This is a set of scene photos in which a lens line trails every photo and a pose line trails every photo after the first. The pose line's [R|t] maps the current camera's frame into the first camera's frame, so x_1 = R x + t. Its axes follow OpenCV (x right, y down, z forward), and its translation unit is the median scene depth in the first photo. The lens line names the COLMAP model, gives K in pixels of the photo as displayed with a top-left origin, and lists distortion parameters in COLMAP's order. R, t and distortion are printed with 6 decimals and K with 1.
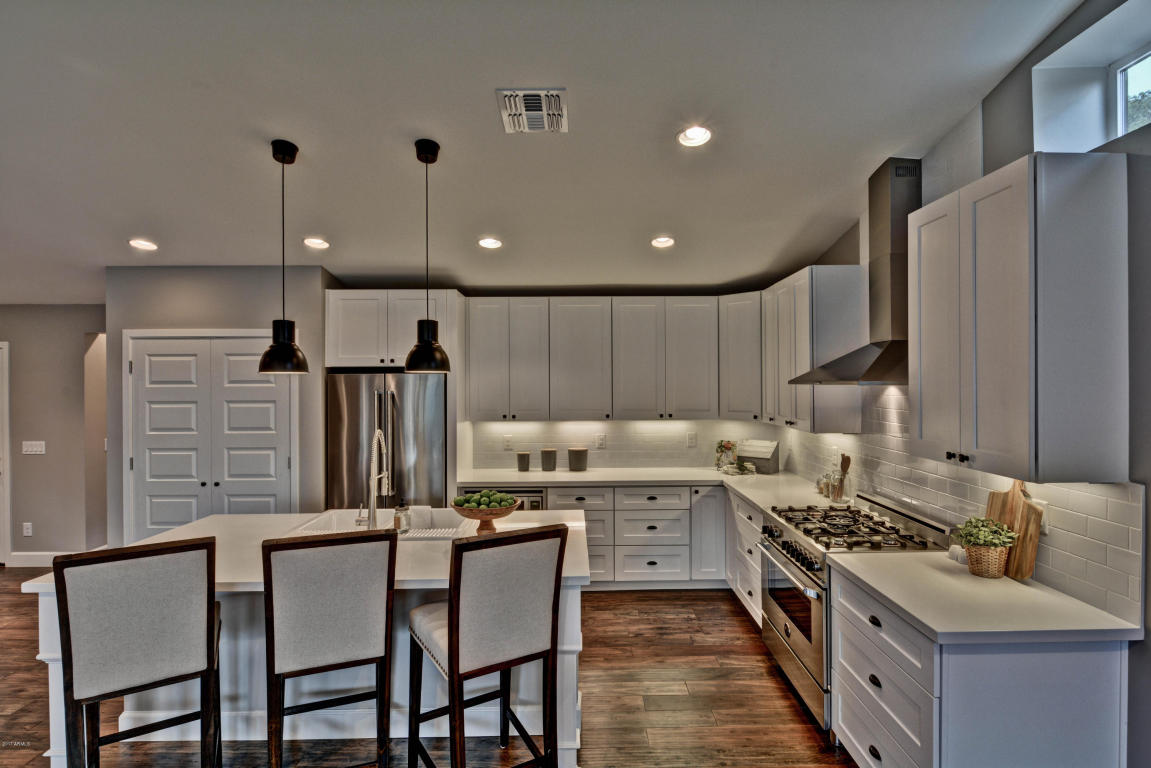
lens RADIAL K [[569.1, 0, 595.6], [0, 569.1, 382.7], [0, 0, 1]] dist [0.001166, -0.011933]
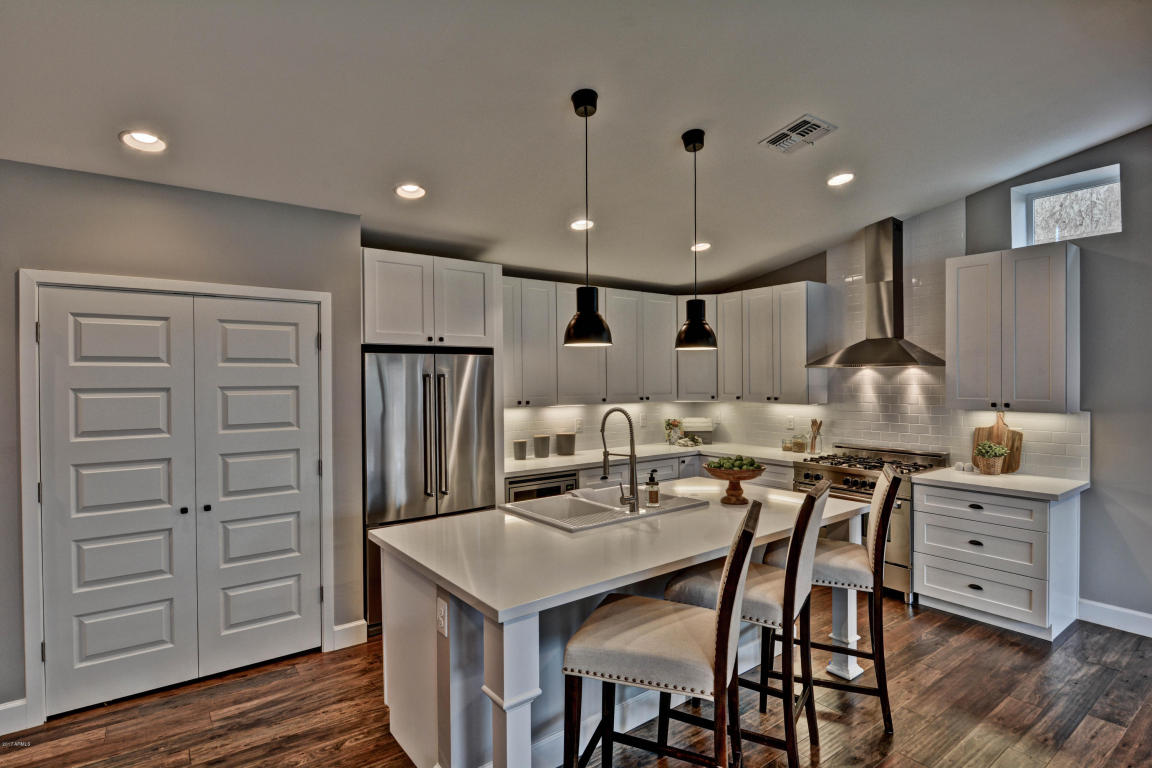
lens RADIAL K [[581.9, 0, 592.8], [0, 581.9, 384.5], [0, 0, 1]] dist [-0.001837, -0.000363]
pose [[0.803874, -0.005918, 0.594770, -0.698381], [0.003229, 0.999979, 0.005585, 0.025867], [-0.594791, -0.002569, 0.803876, 0.151917]]
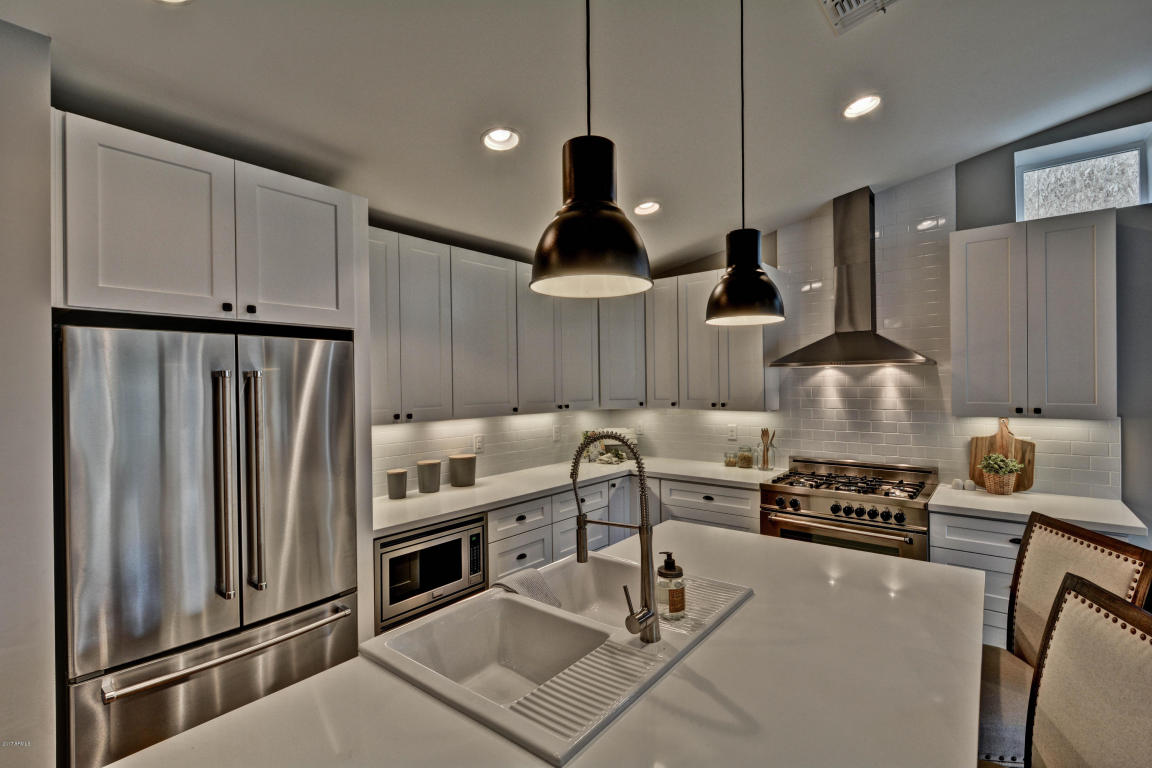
lens RADIAL K [[517.6, 0, 588.3], [0, 517.6, 384.7], [0, 0, 1]] dist [0.000976, 0.000038]
pose [[0.636735, -0.003352, 0.771075, -0.513981], [0.009210, 0.999952, -0.003258, 0.029318], [-0.771027, 0.009176, 0.636736, 0.500273]]
